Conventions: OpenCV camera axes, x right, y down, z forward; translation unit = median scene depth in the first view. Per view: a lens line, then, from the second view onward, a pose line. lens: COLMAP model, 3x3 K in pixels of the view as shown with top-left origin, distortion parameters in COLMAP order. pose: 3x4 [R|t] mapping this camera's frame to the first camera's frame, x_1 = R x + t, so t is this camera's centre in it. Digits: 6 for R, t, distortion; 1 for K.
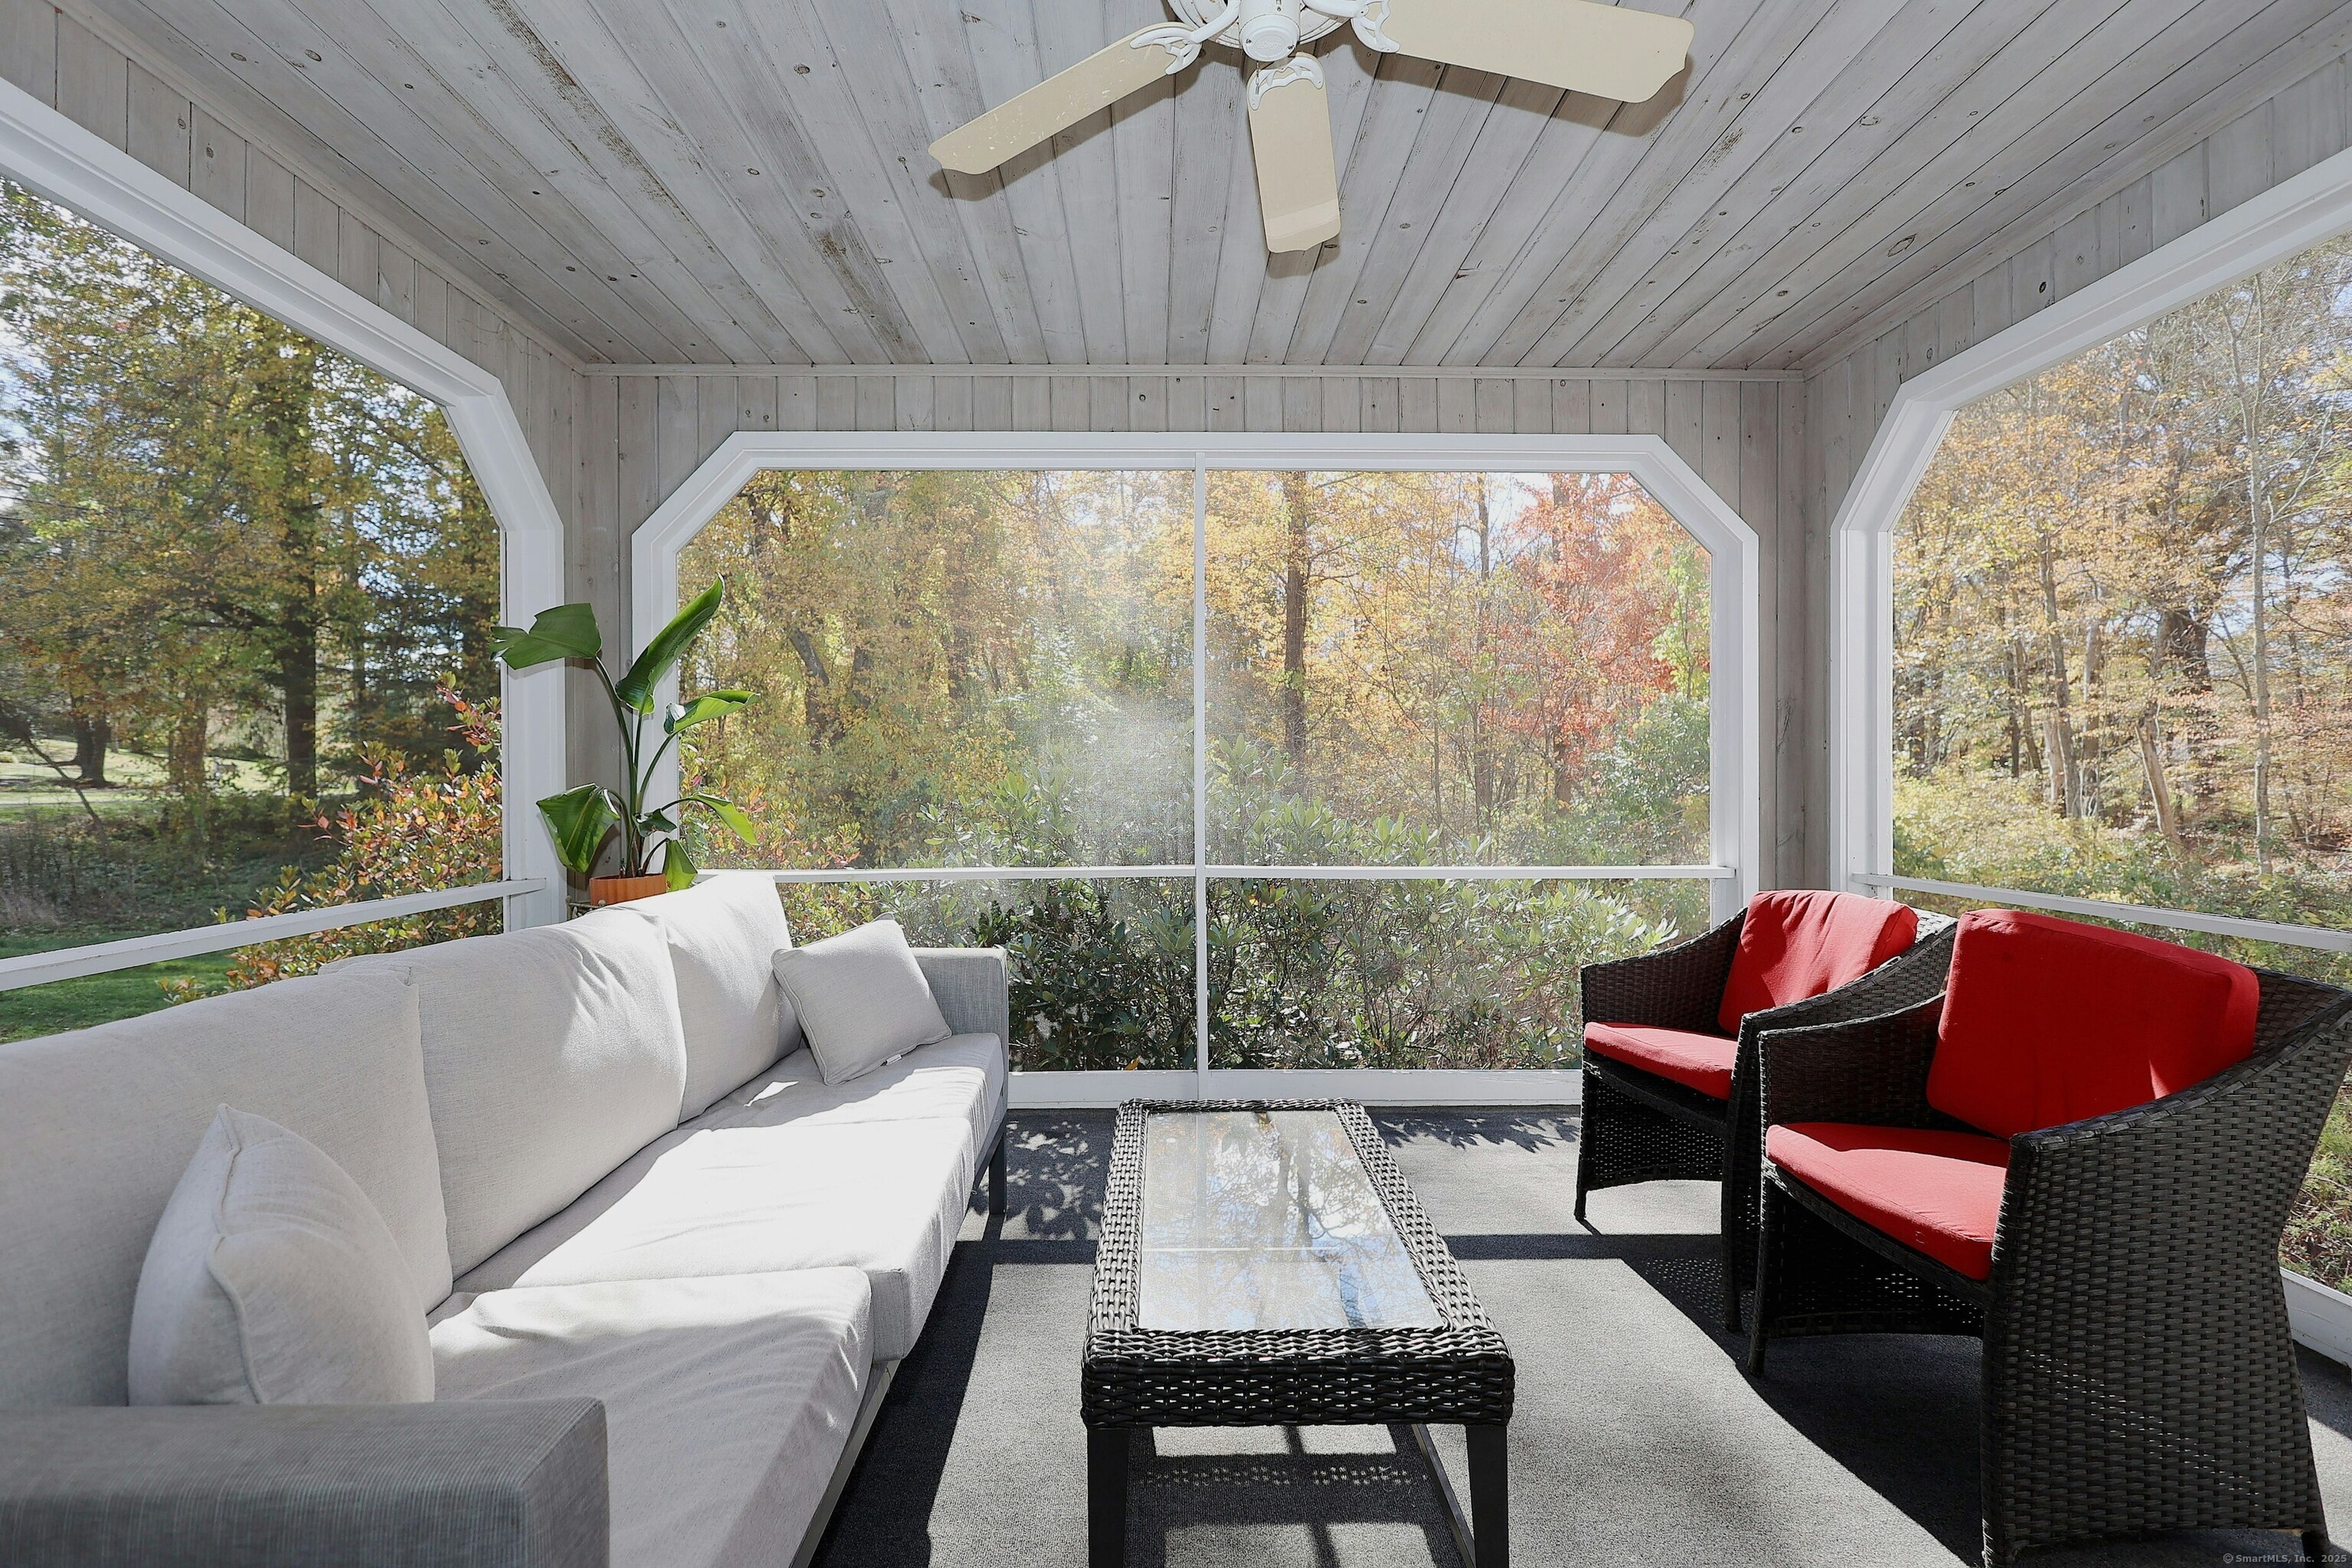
lens RADIAL K [[1083.5, 0, 1175.8], [0, 1083.5, 772.8], [0, 0, 1]] dist [0.002018, 0.000025]
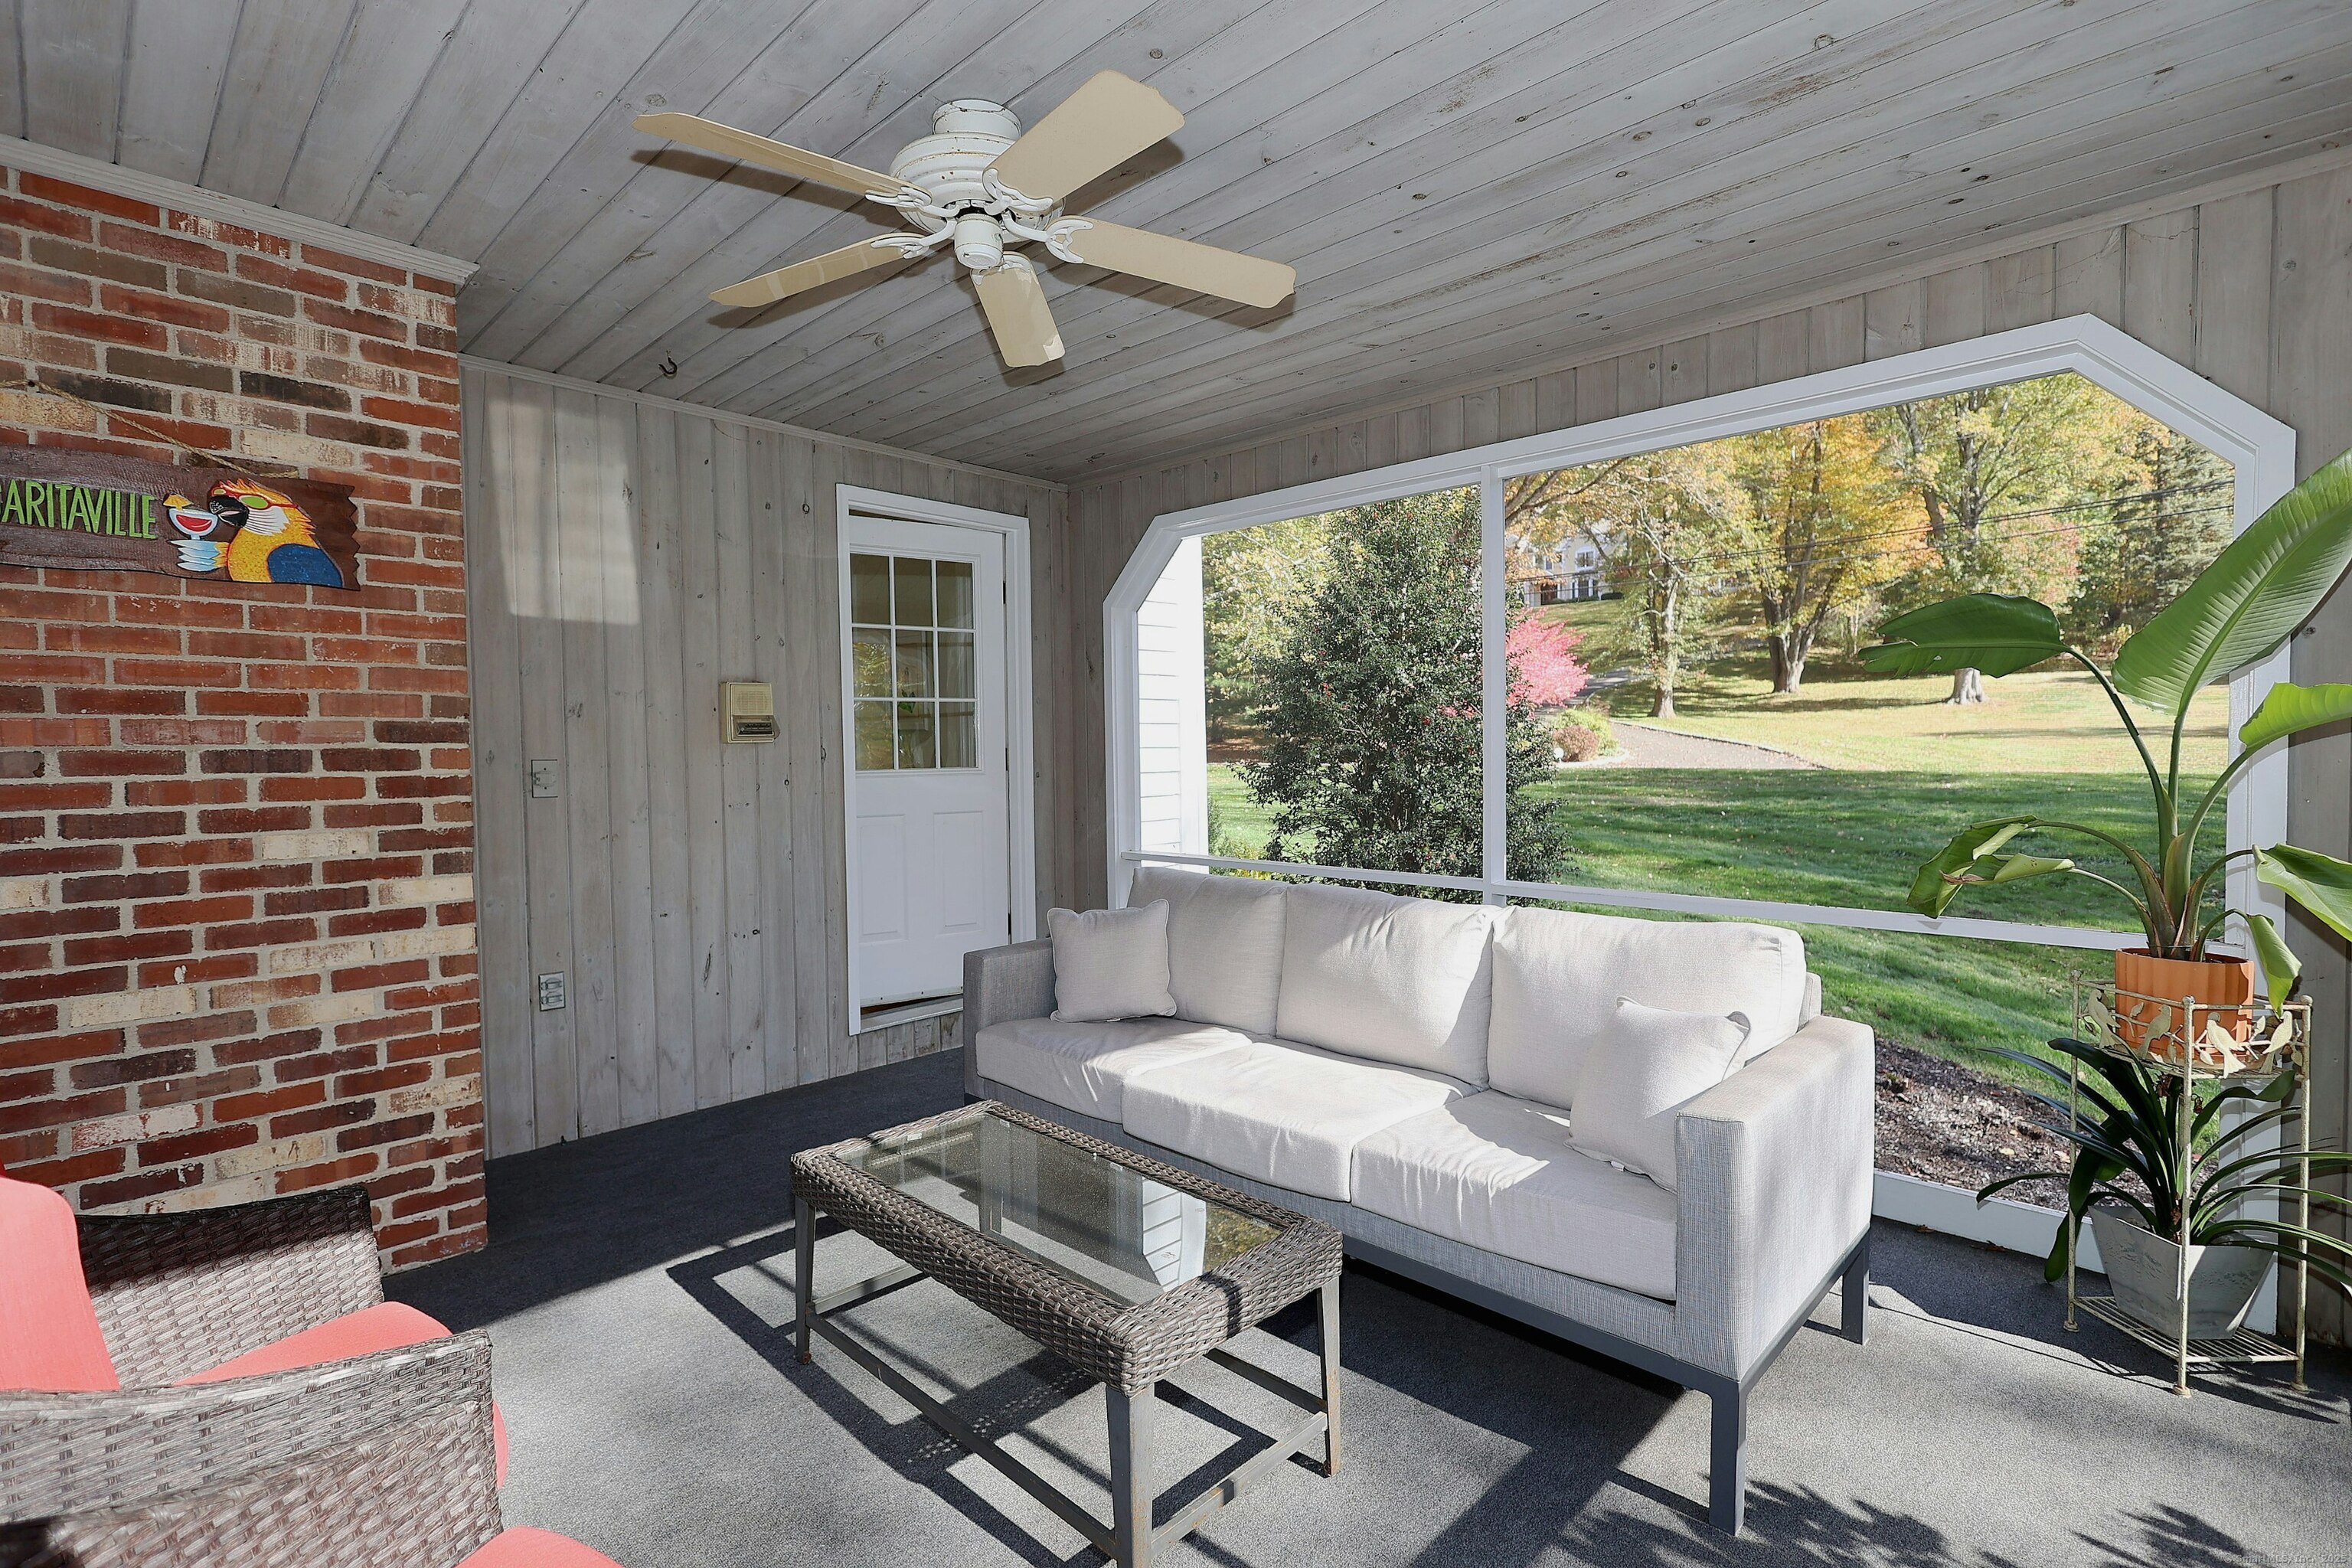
lens RADIAL K [[1083.5, 0, 1176.5], [0, 1083.5, 792.1], [0, 0, 1]] dist [0.002018, 0.000025]
pose [[-0.709020, 0.032556, -0.704436, 0.590949], [0.007550, 0.999227, 0.038581, -0.056524], [0.705148, 0.022037, -0.708718, 1.459663]]
